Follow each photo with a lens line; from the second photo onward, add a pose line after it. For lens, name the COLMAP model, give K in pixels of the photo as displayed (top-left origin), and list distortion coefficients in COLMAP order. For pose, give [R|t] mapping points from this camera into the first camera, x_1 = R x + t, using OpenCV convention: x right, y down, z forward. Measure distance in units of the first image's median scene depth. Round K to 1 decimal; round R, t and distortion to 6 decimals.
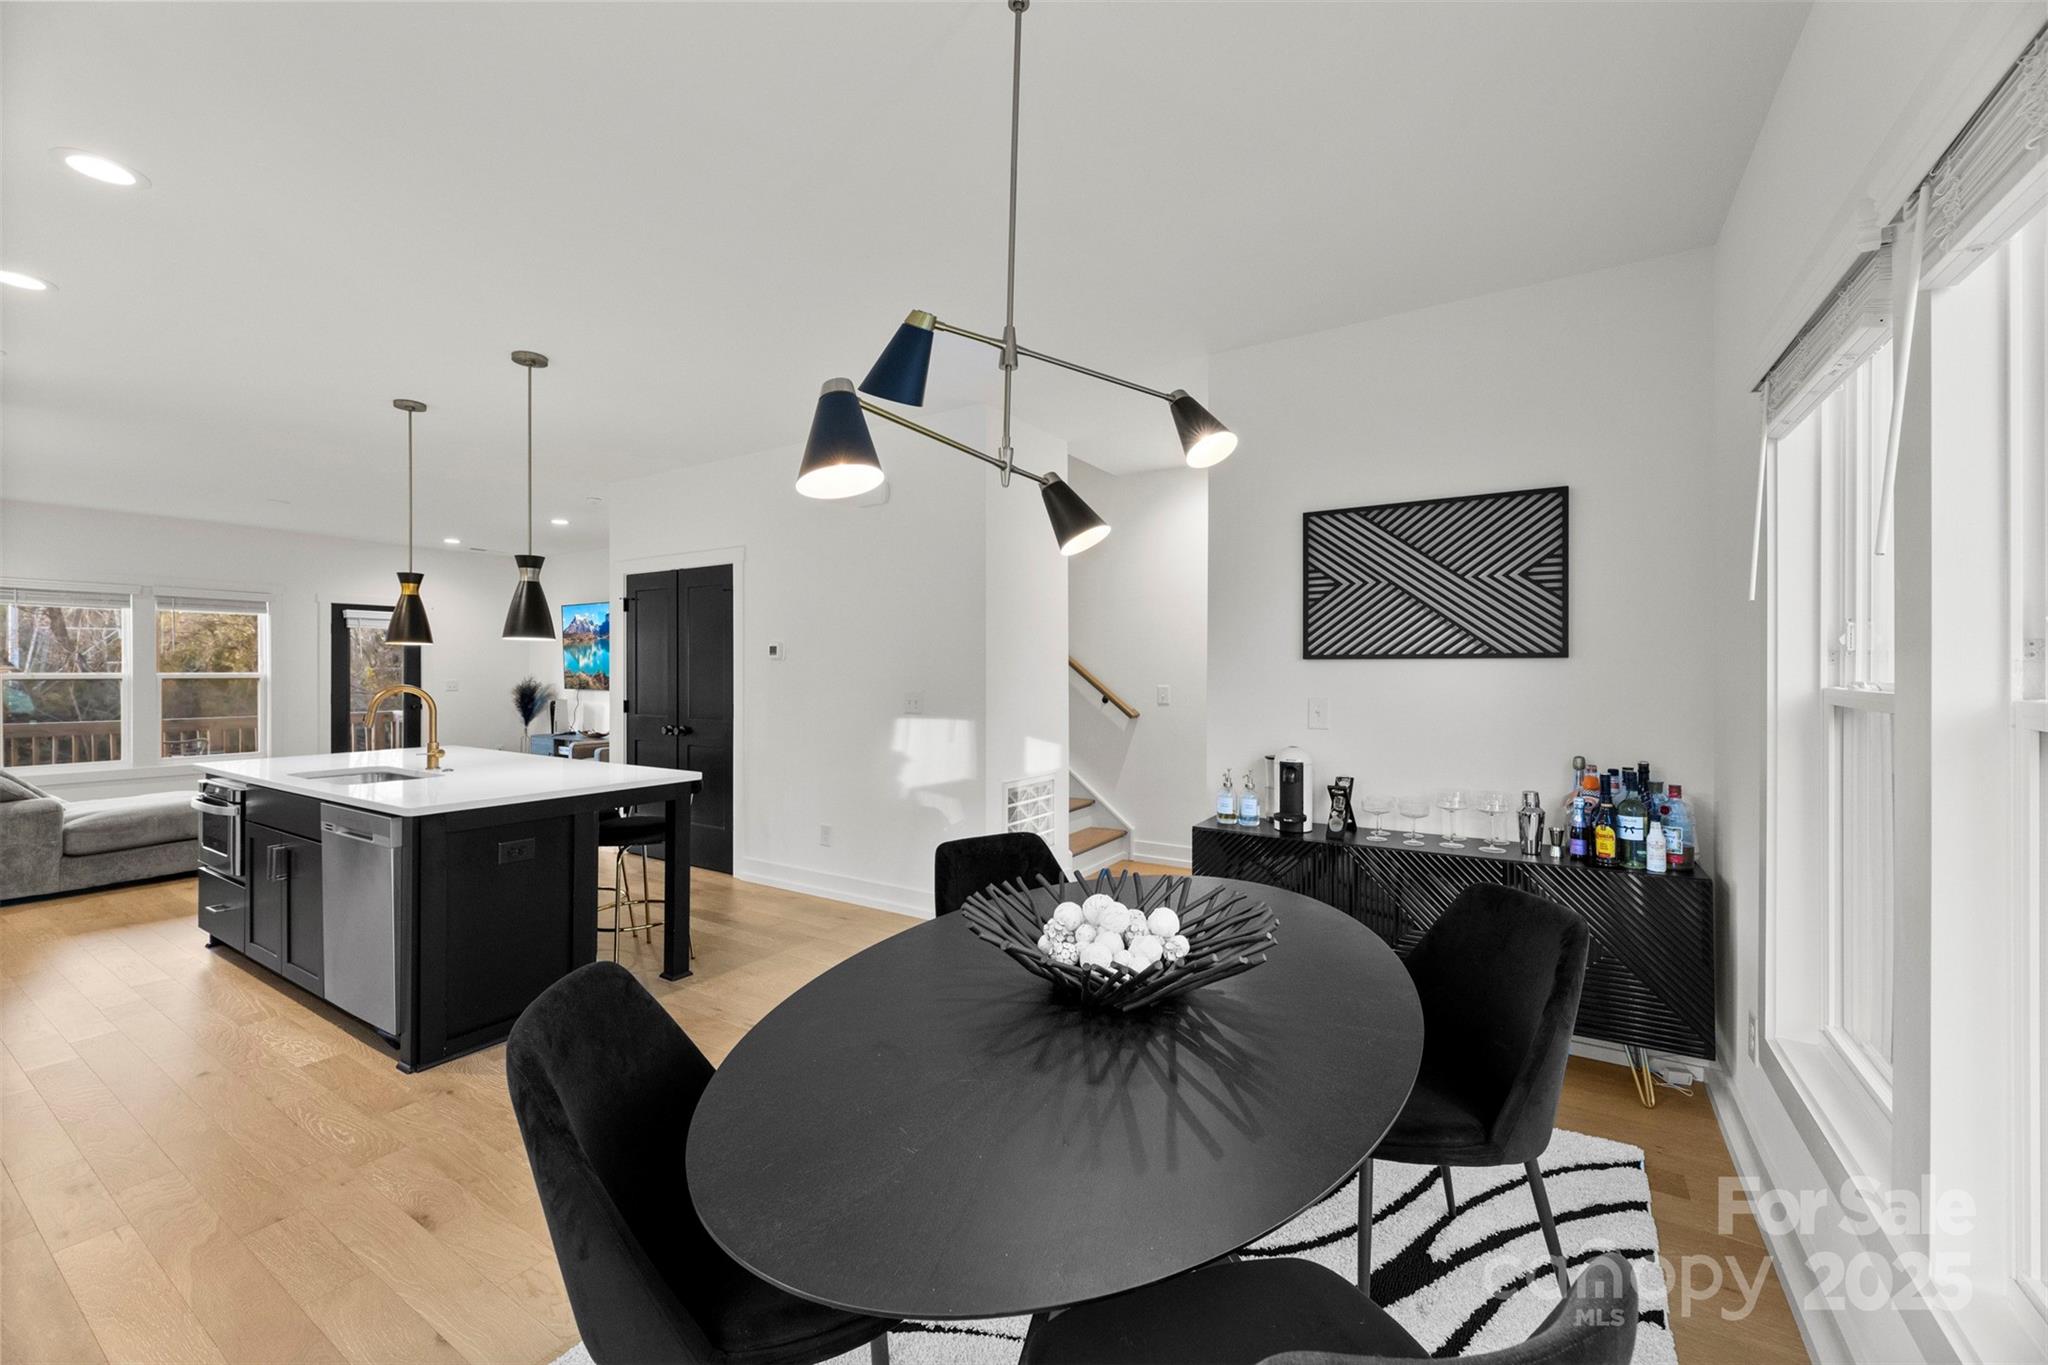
lens RADIAL K [[814.2, 0, 1020.6], [0, 814.2, 676.5], [0, 0, 1]] dist [0.011341, 0.000210]
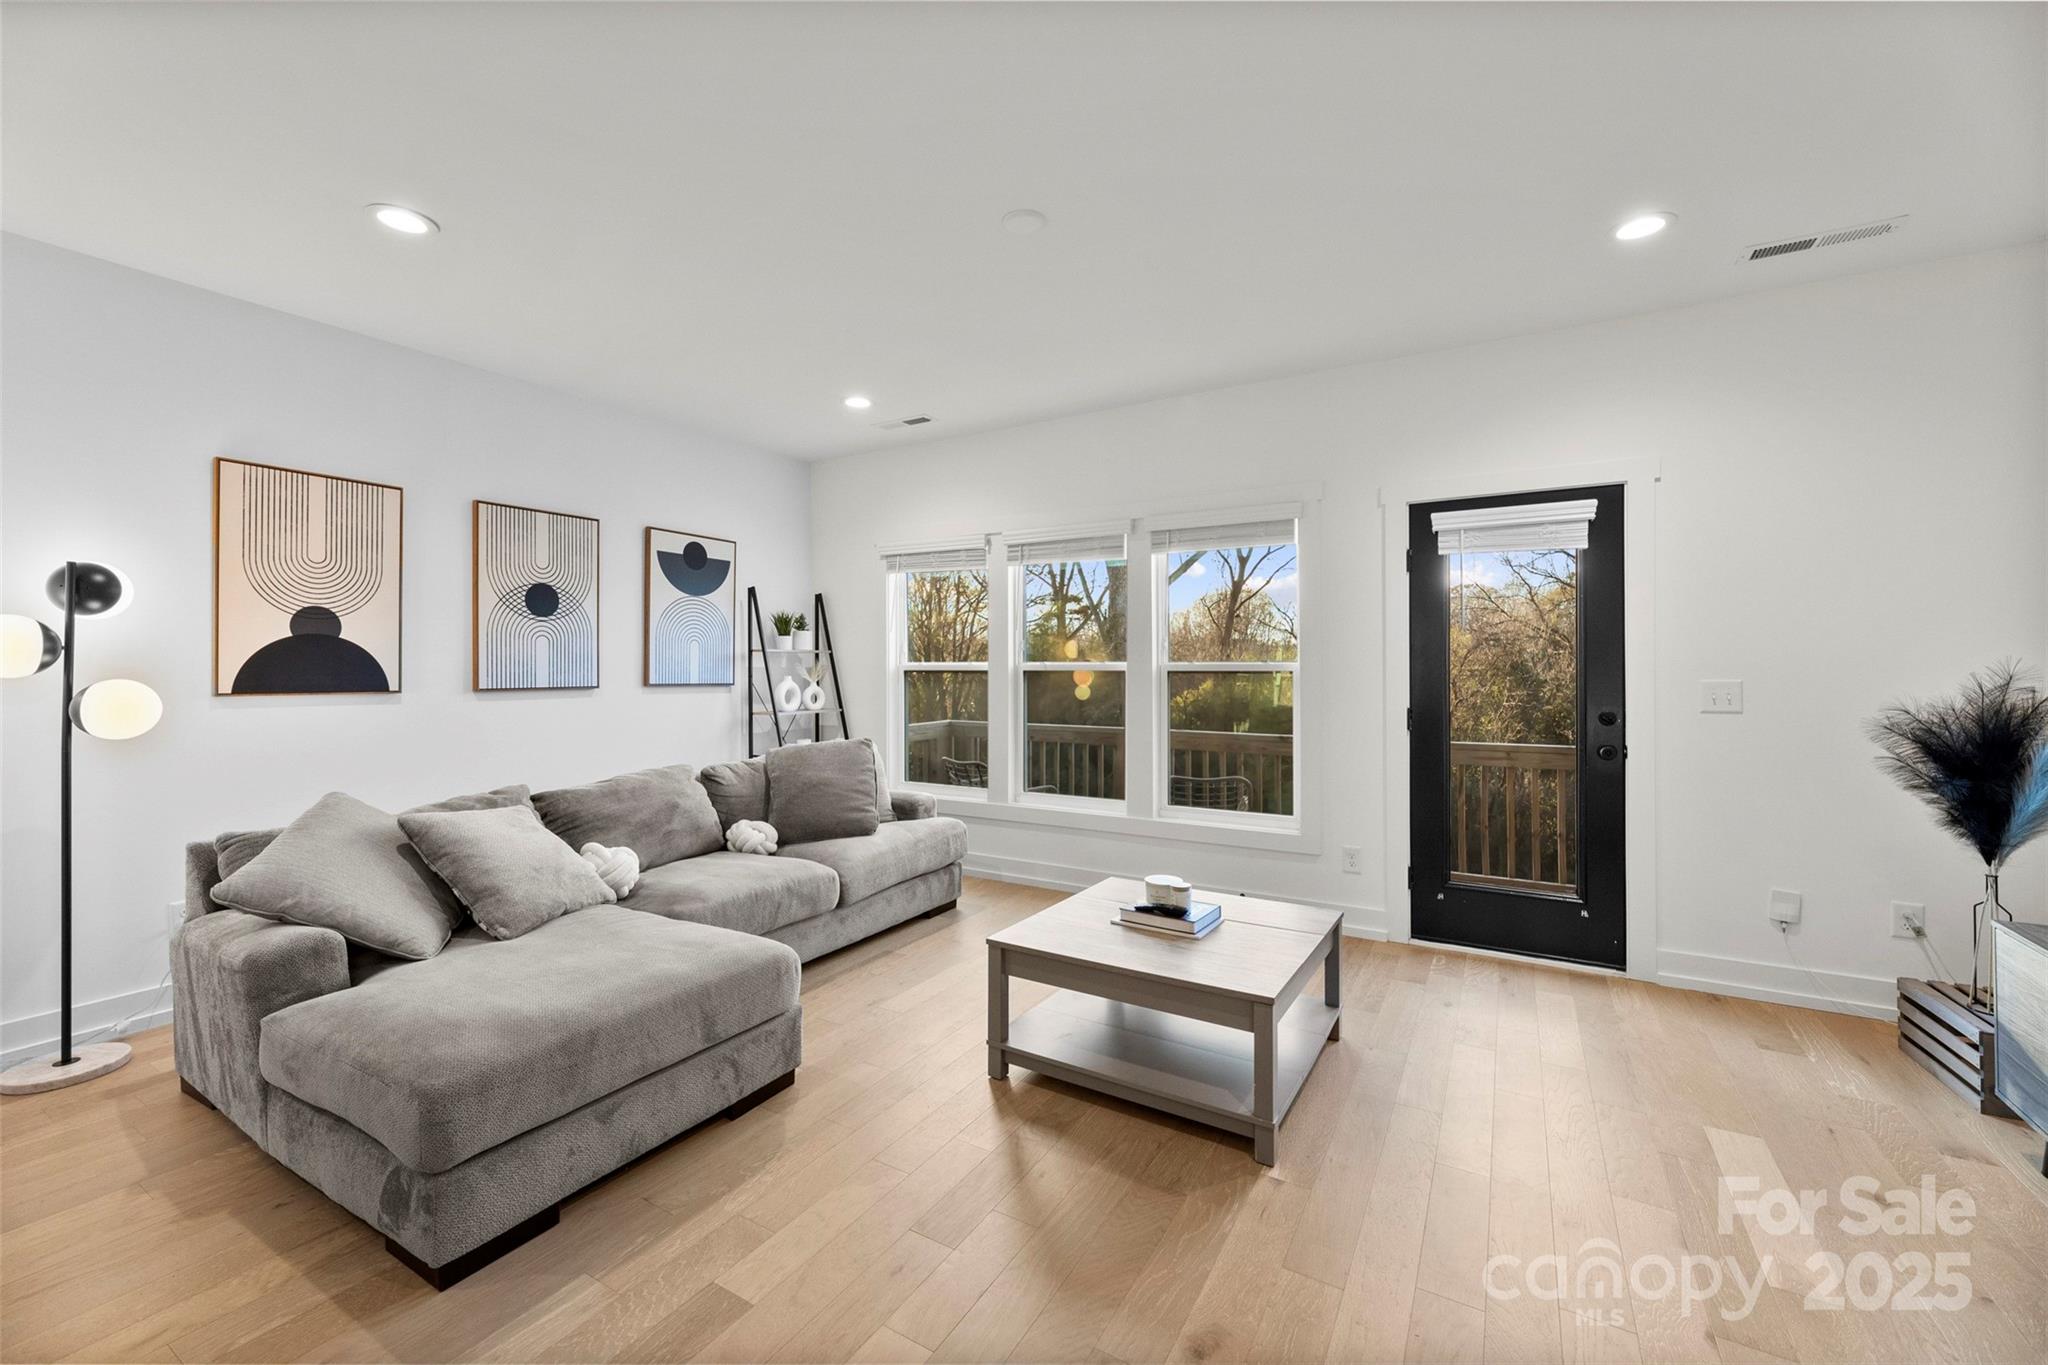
lens RADIAL K [[814.2, 0, 1020.6], [0, 814.2, 676.5], [0, 0, 1]] dist [0.011341, 0.000210]
pose [[0.017933, 0.007531, -0.999811, -0.461801], [-0.002719, 0.999968, 0.007483, 0.001083], [0.999835, 0.002584, 0.017953, 0.894840]]
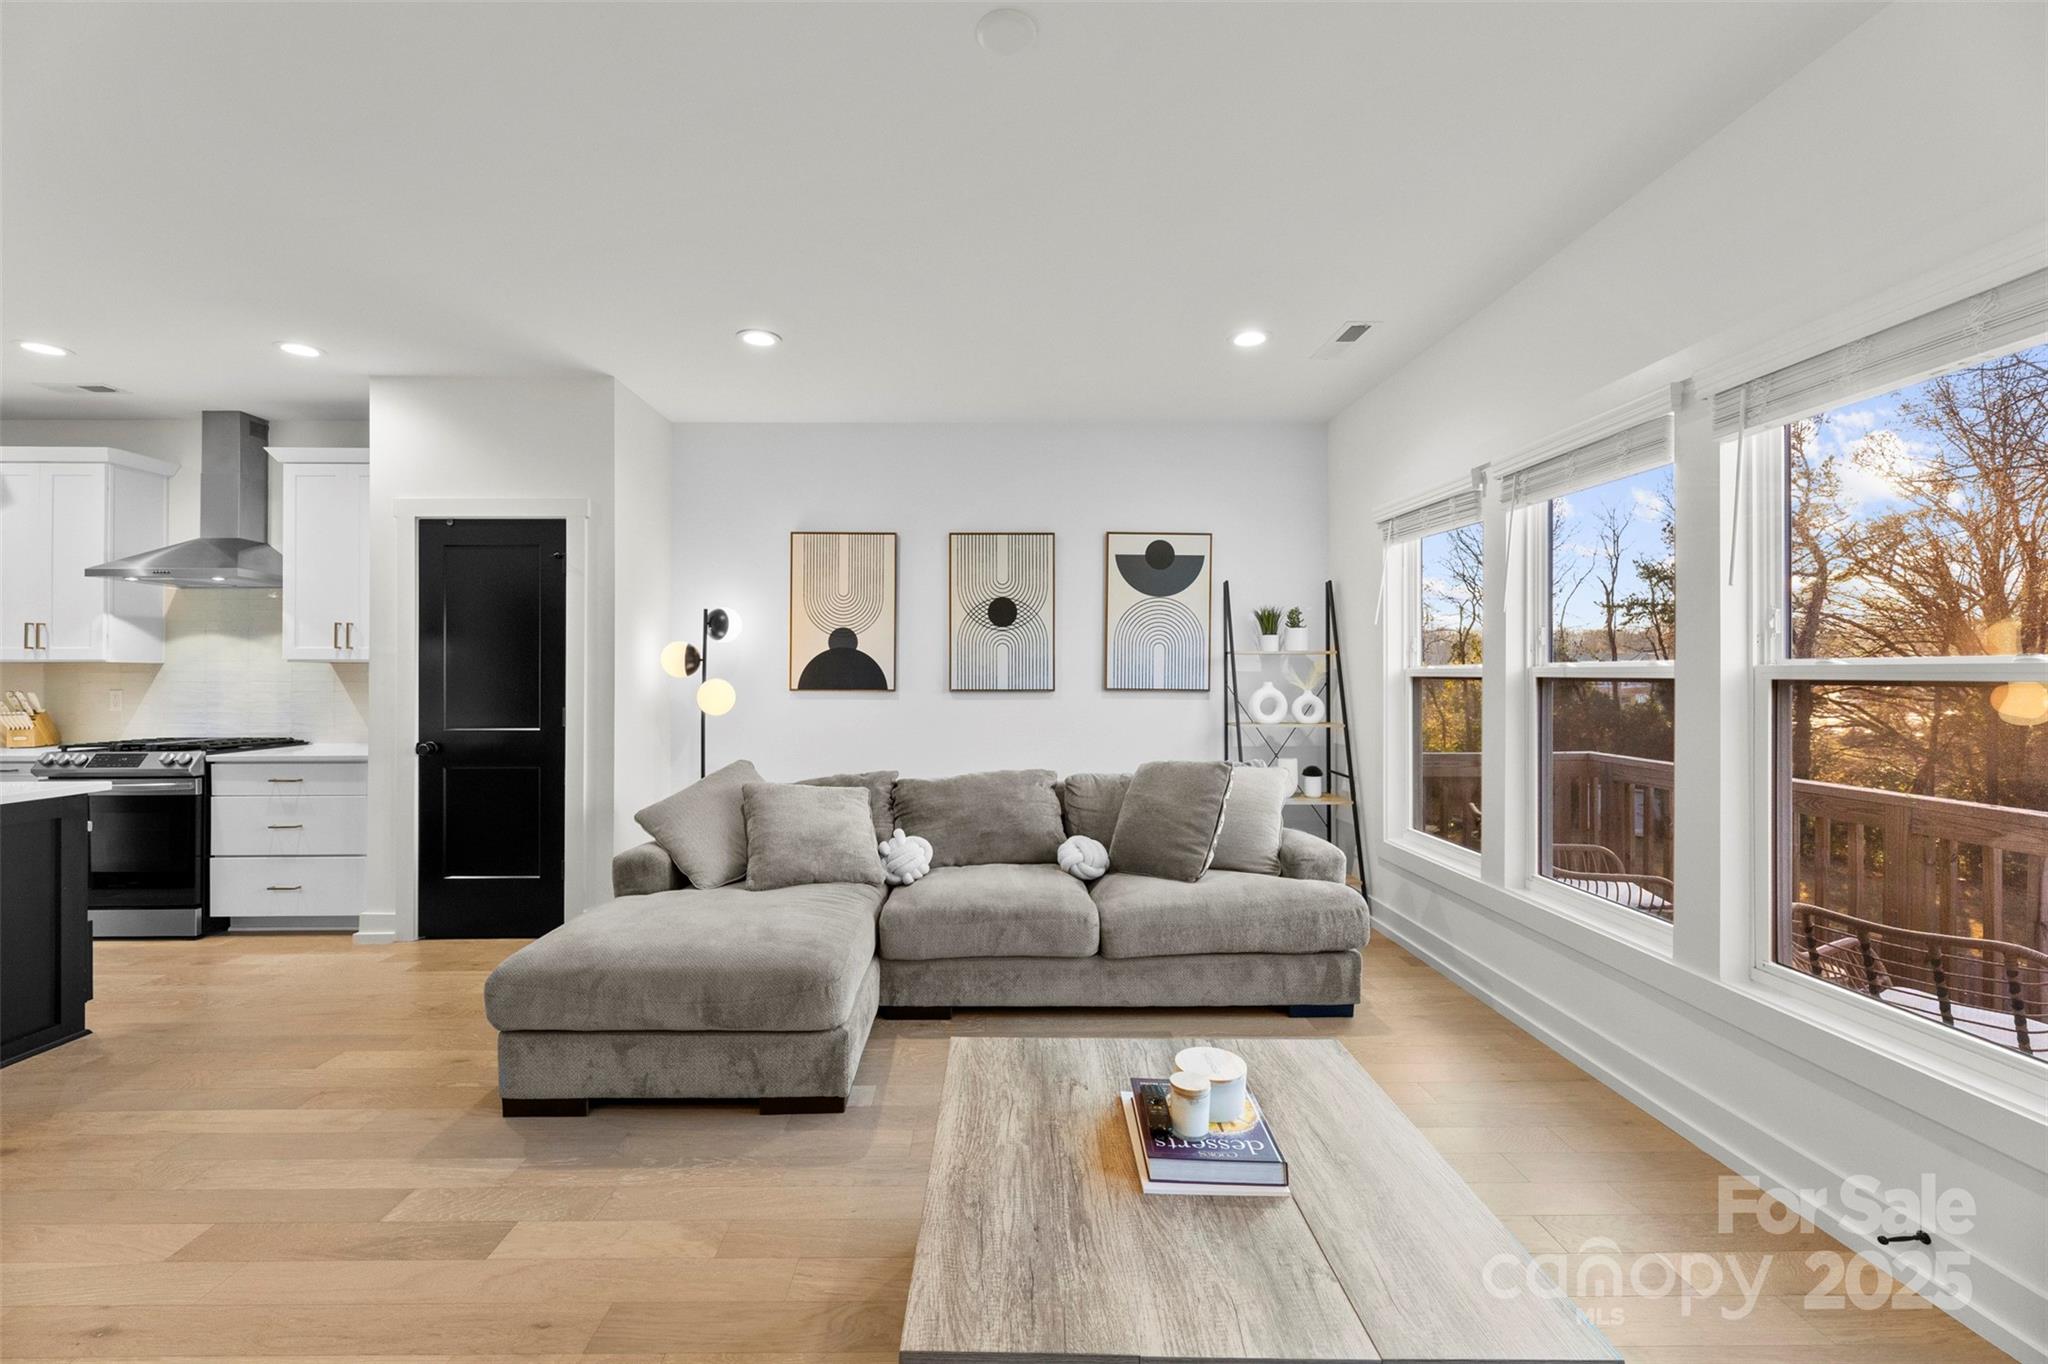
lens RADIAL K [[829.3, 0, 1008.1], [0, 829.3, 671.0], [0, 0, 1]] dist [0.000748, 0.000186]
pose [[-0.836665, -0.006465, -0.547677, -0.673680], [-0.006072, 0.999978, -0.002530, 0.001011], [0.547682, 0.001209, -0.836686, 1.109019]]
